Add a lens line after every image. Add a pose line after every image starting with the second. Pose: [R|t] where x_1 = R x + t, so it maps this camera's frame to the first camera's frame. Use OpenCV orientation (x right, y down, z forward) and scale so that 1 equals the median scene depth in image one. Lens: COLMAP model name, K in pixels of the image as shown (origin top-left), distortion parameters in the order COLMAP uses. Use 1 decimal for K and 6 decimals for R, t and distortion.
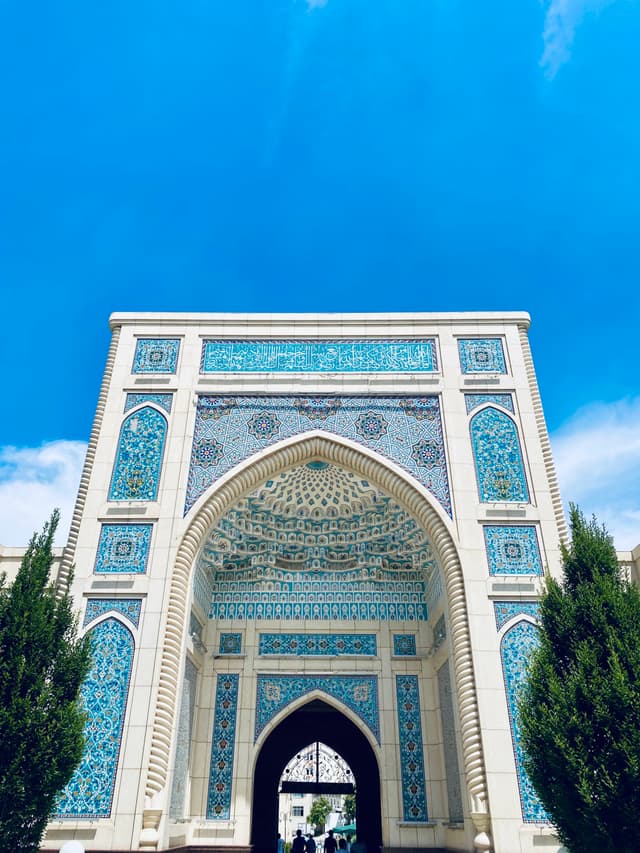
lens RADIAL K [[663.3, 0, 307.8], [0, 663.3, 399.2], [0, 0, 1]] dist [0.074635, -0.072319]
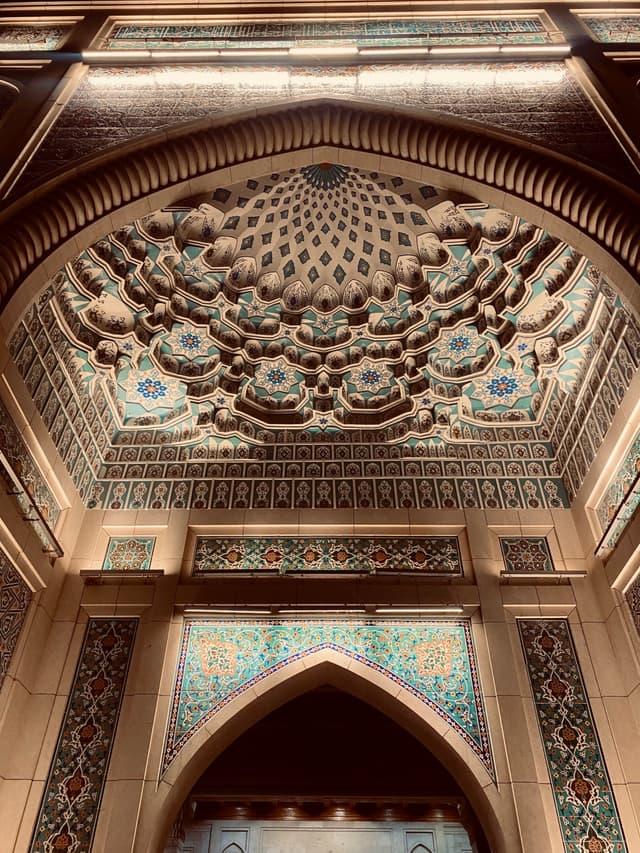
lens RADIAL K [[663.3, 0, 317.8], [0, 663.3, 396.5], [0, 0, 1]] dist [0.074635, -0.072319]
pose [[0.999993, -0.002024, 0.003054, 0.007336], [0.002569, 0.981647, -0.190689, 0.343971], [-0.002612, 0.190696, 0.981646, 0.546381]]
